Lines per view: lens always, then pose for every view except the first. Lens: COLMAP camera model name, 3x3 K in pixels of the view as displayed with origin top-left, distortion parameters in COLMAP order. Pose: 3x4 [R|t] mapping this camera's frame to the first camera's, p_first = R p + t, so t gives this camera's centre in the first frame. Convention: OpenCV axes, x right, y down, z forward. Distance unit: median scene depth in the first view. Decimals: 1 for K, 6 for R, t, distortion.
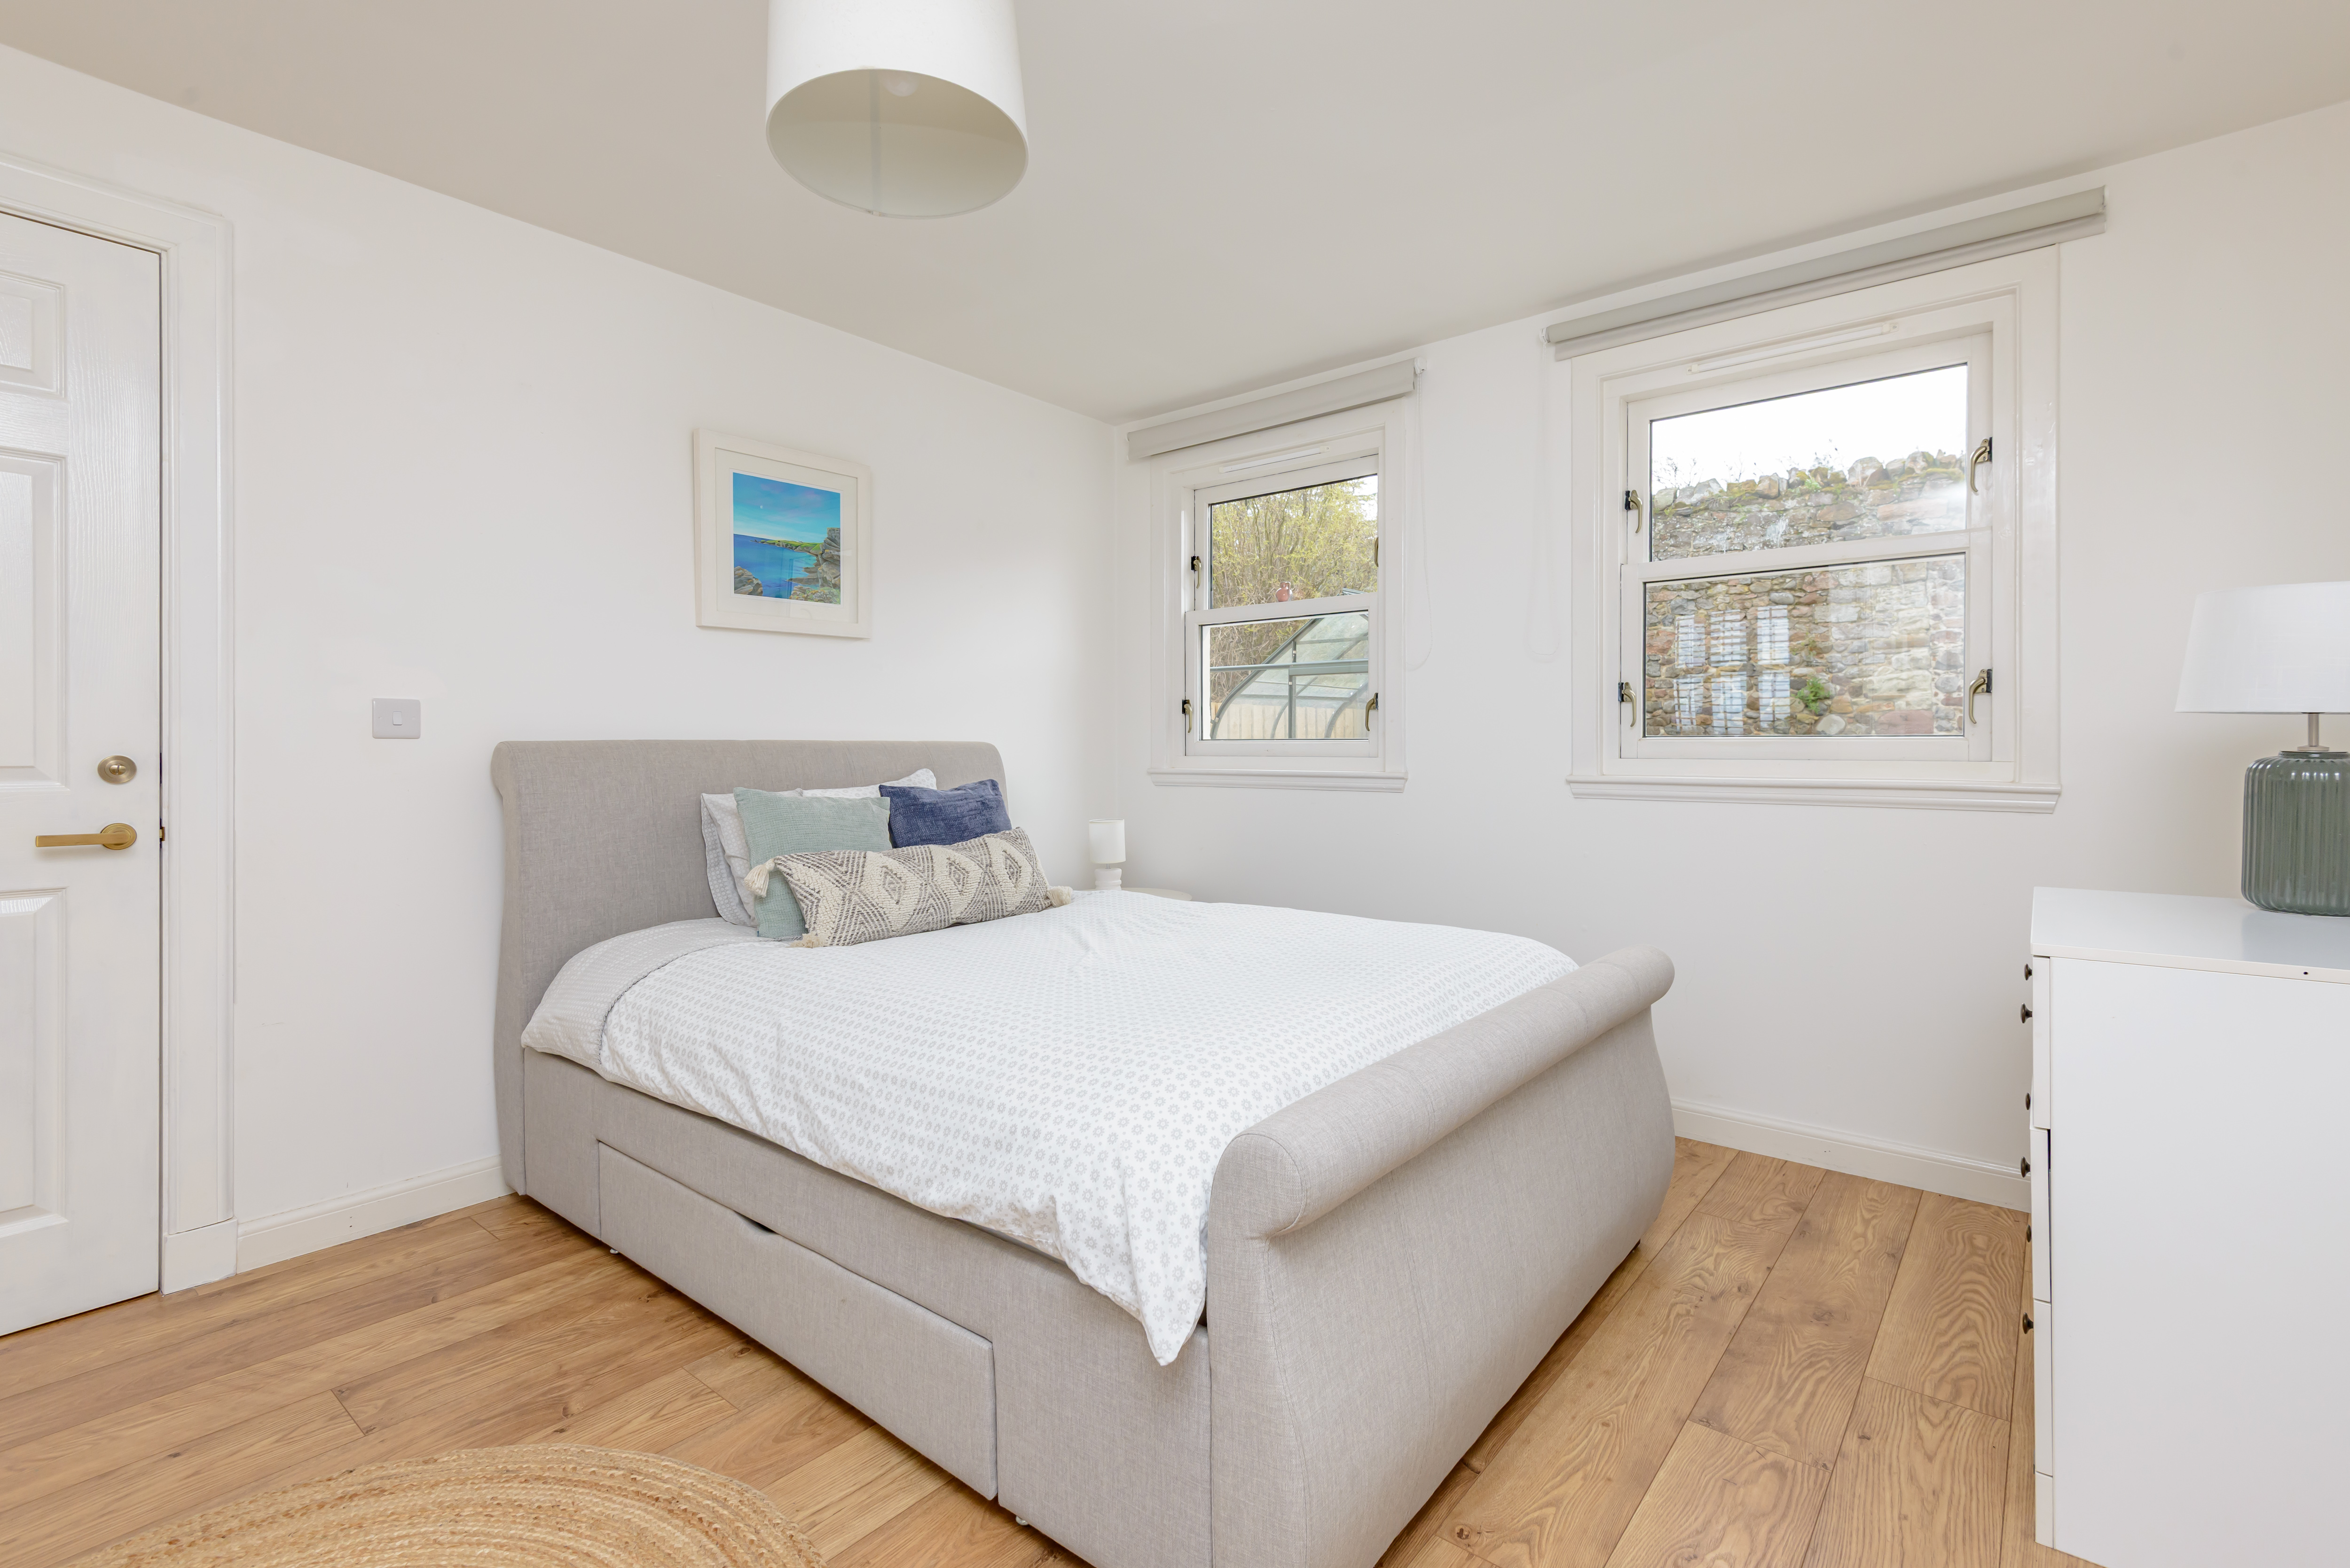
lens RADIAL K [[1072.6, 0, 1107.7], [0, 1072.6, 779.4], [0, 0, 1]] dist [0.030363, -0.000231]
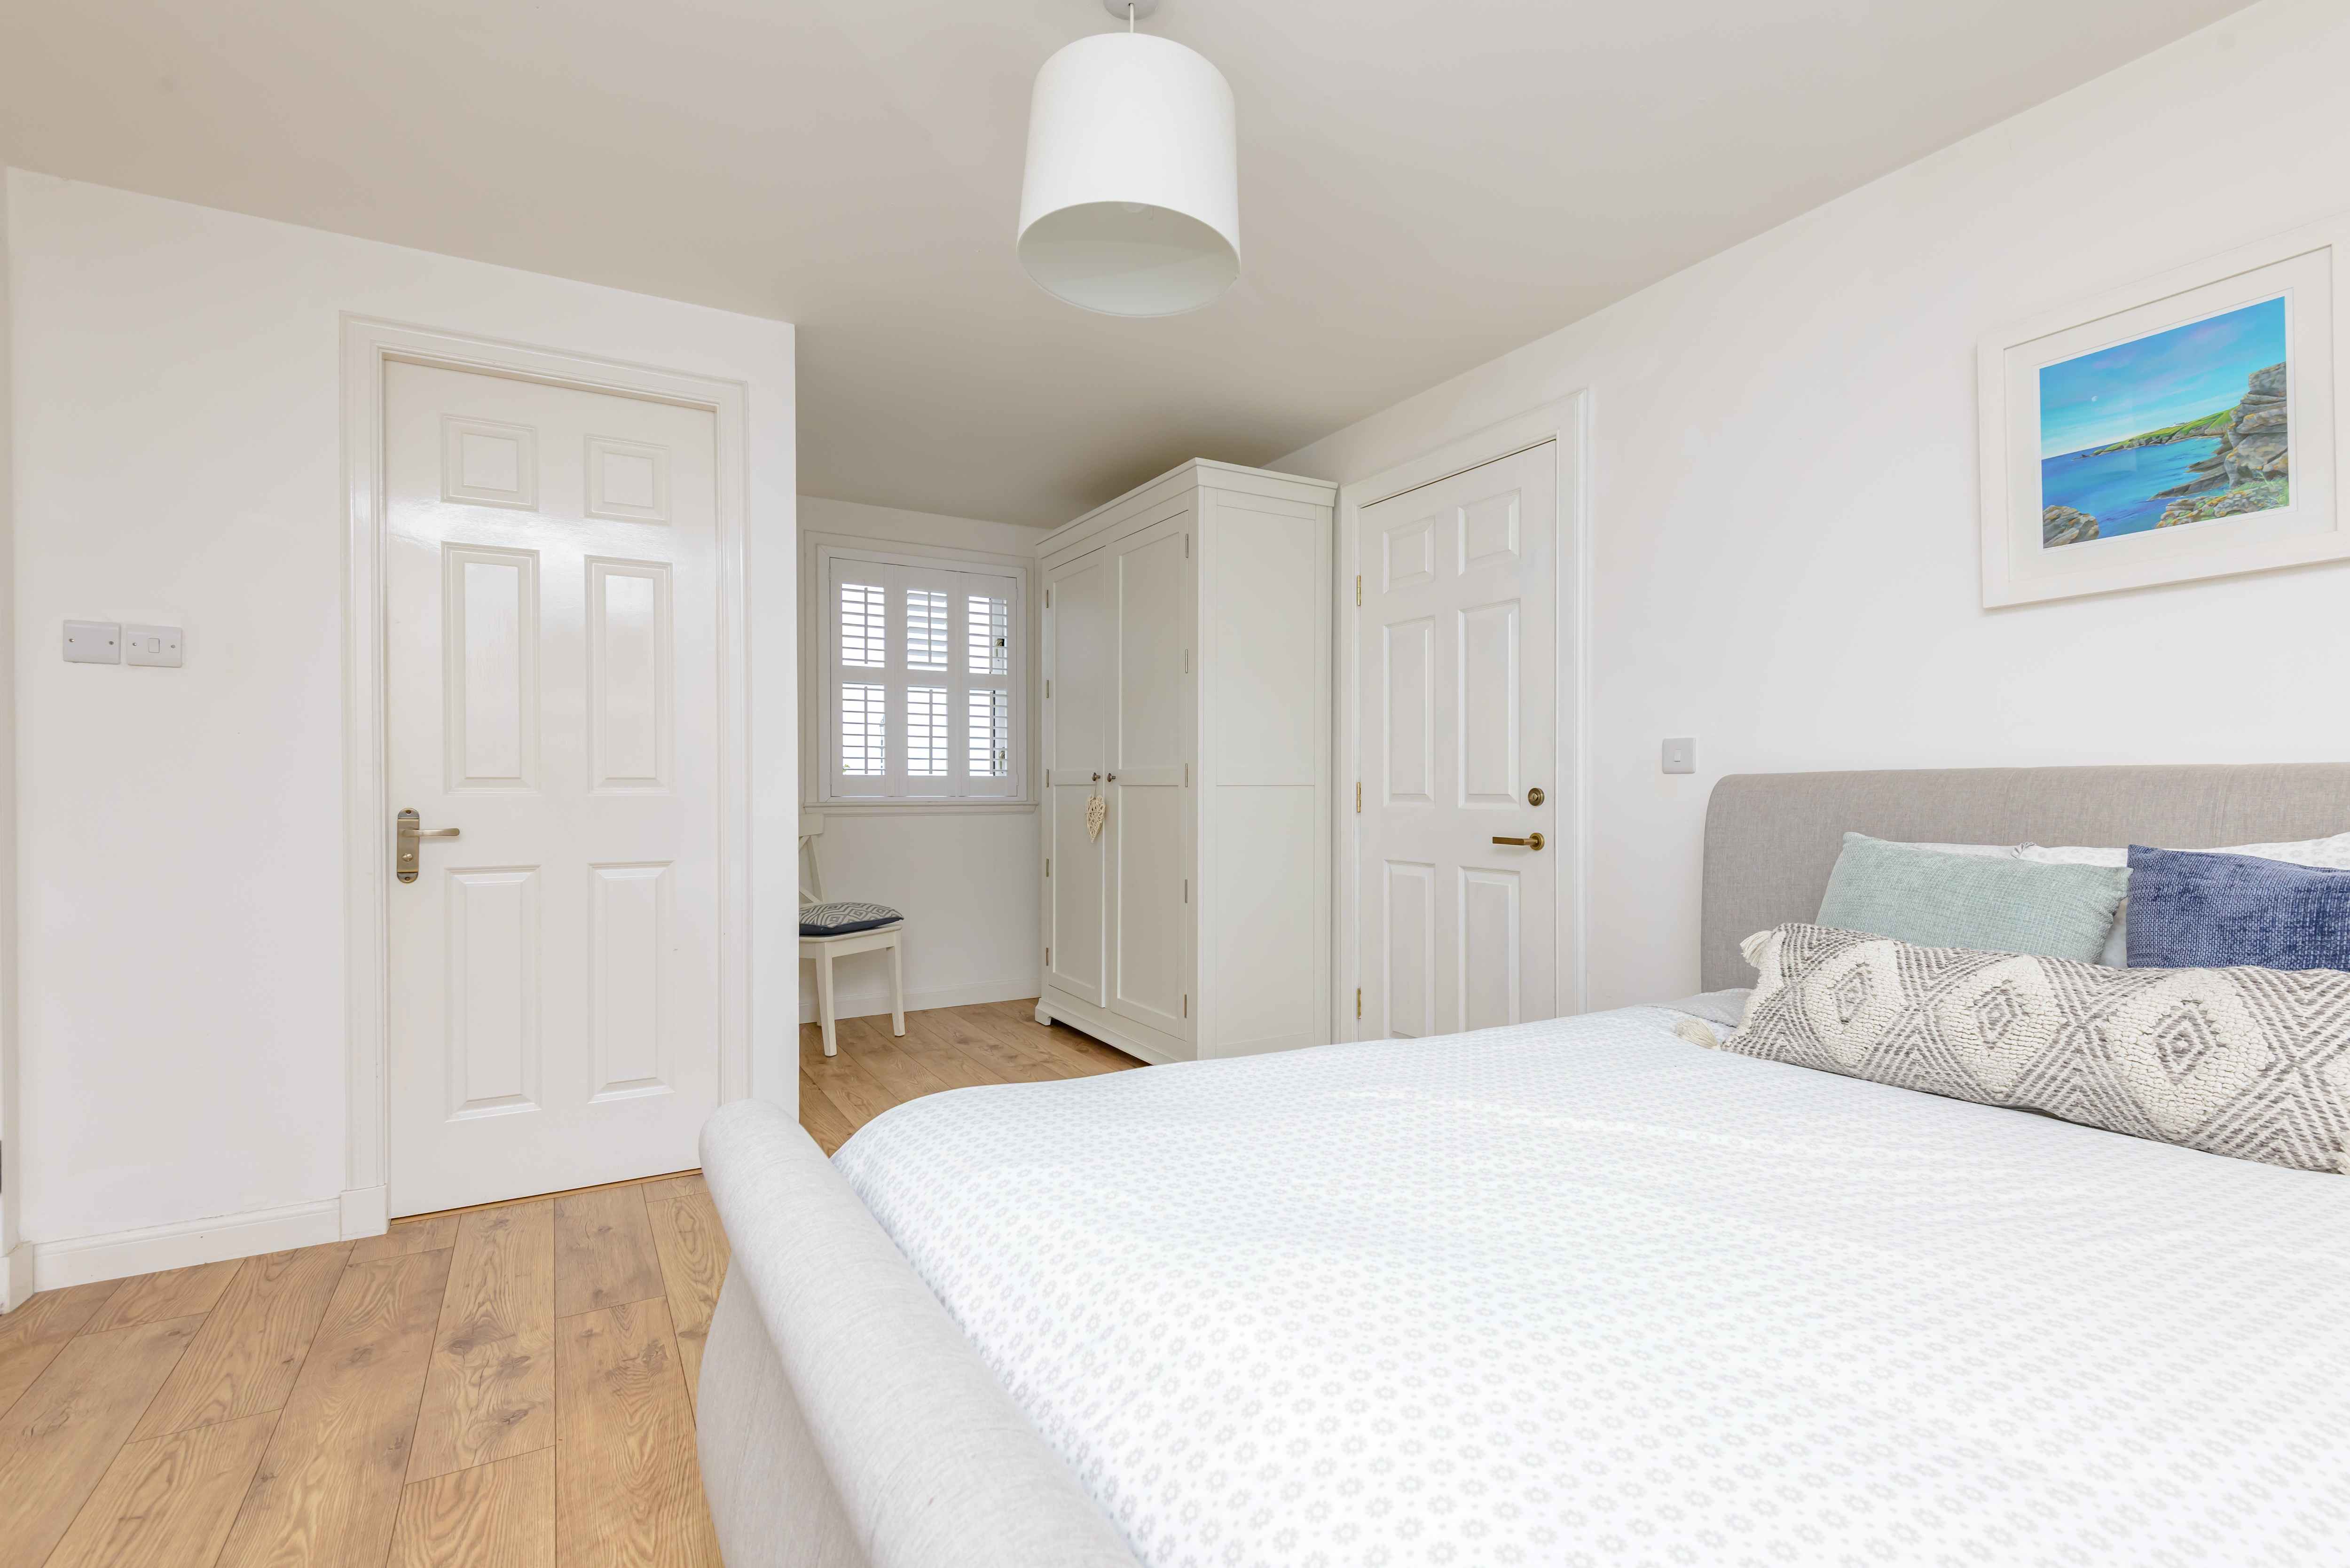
lens RADIAL K [[1072.6, 0, 1107.7], [0, 1072.6, 779.4], [0, 0, 1]] dist [0.030363, -0.000231]
pose [[-0.344408, -0.010781, -0.938758, 0.487917], [-0.039243, 0.999225, 0.002921, -0.010067], [0.938000, 0.037845, -0.344564, 0.704460]]
